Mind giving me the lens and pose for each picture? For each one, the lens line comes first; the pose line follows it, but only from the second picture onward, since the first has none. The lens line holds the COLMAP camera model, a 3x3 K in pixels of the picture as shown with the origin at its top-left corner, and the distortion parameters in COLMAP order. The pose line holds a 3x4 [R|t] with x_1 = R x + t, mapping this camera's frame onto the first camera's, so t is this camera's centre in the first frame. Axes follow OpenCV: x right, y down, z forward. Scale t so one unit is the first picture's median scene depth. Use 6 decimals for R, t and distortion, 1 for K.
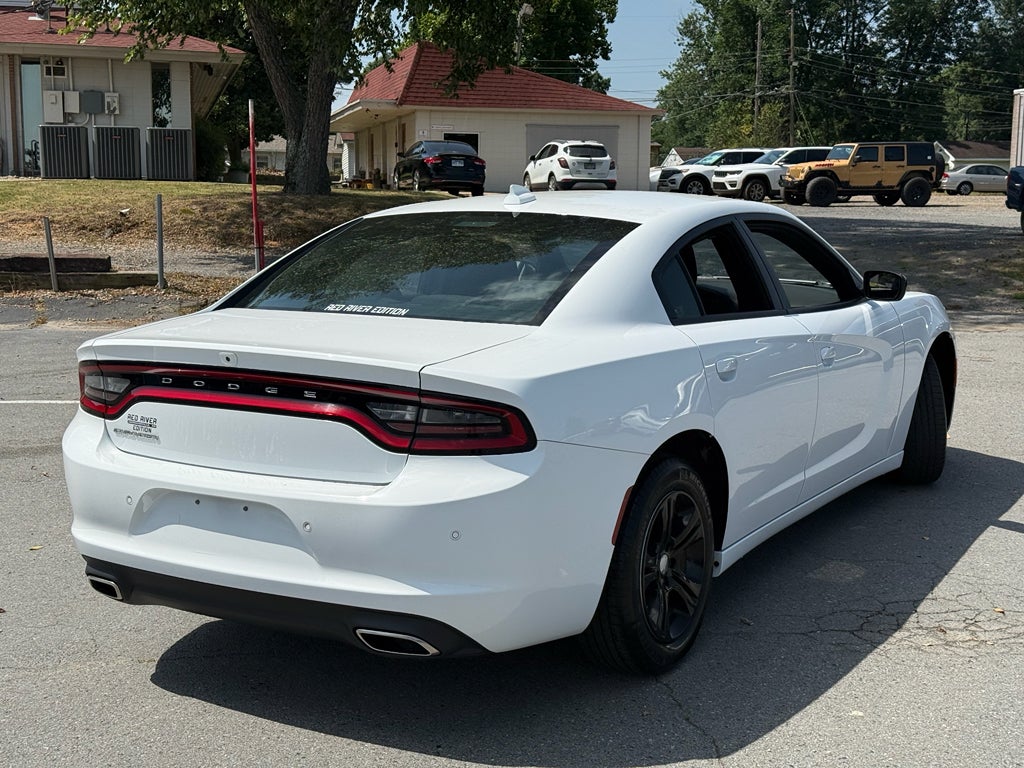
lens RADIAL K [[1434.7, 0, 515.7], [0, 1434.7, 384.9], [0, 0, 1]] dist [0.103559, 0.382532]
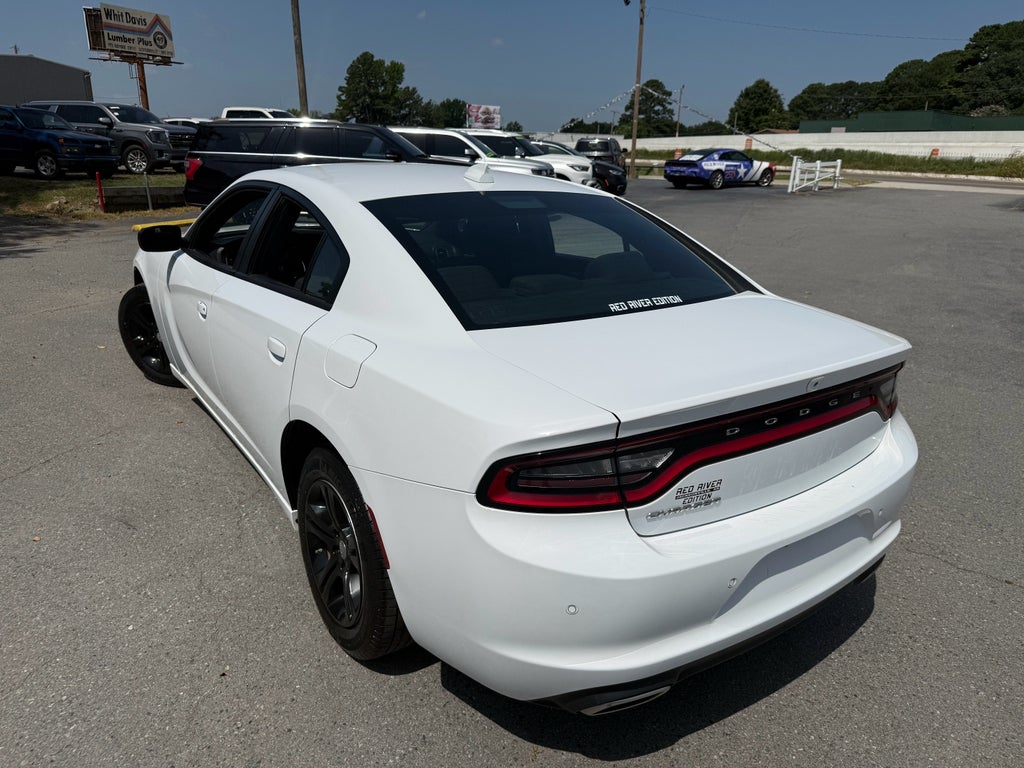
lens RADIAL K [[726.3, 0, 507.7], [0, 726.3, 382.8], [0, 0, 1]] dist [0.068062, -0.079356]
pose [[0.418162, -0.275616, 0.865550, -0.110038], [0.104966, 0.961136, 0.255342, -0.025443], [-0.902287, -0.015921, 0.430841, 0.158224]]
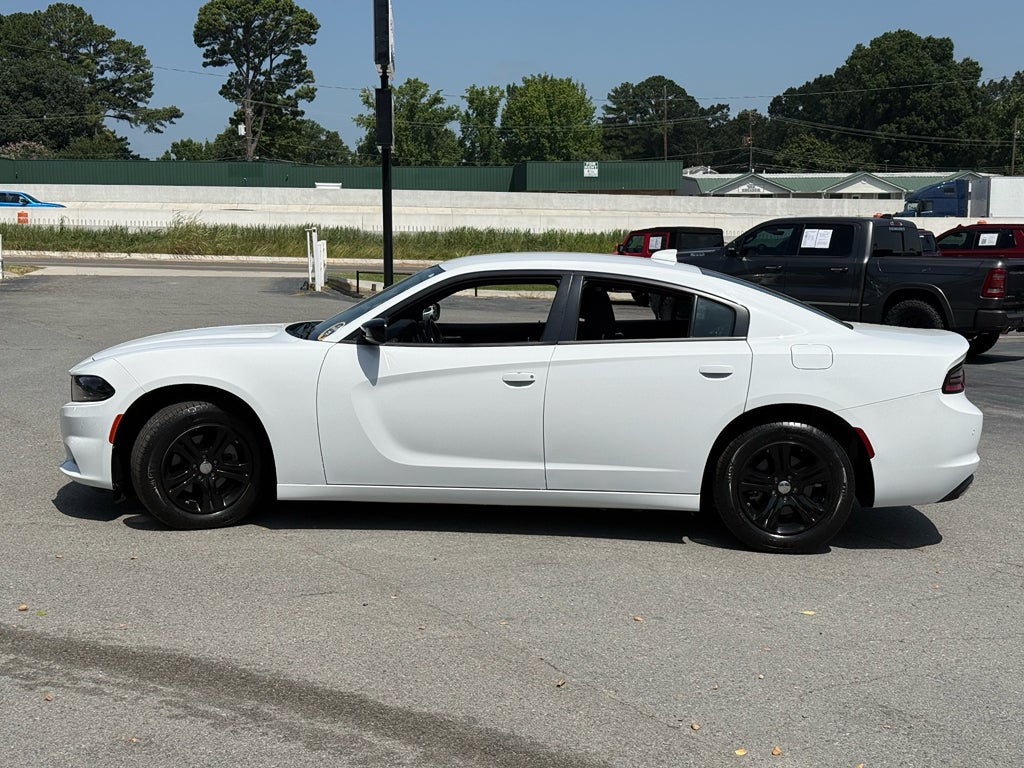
lens RADIAL K [[1429.7, 0, 512.0], [0, 1429.7, 384.0], [0, 0, 1]] dist [0.223551, -0.531992]
pose [[-0.457128, -0.105222, 0.883155, -0.276308], [0.112672, 0.978126, 0.174858, -0.061200], [-0.882235, 0.179439, -0.435273, 0.393327]]
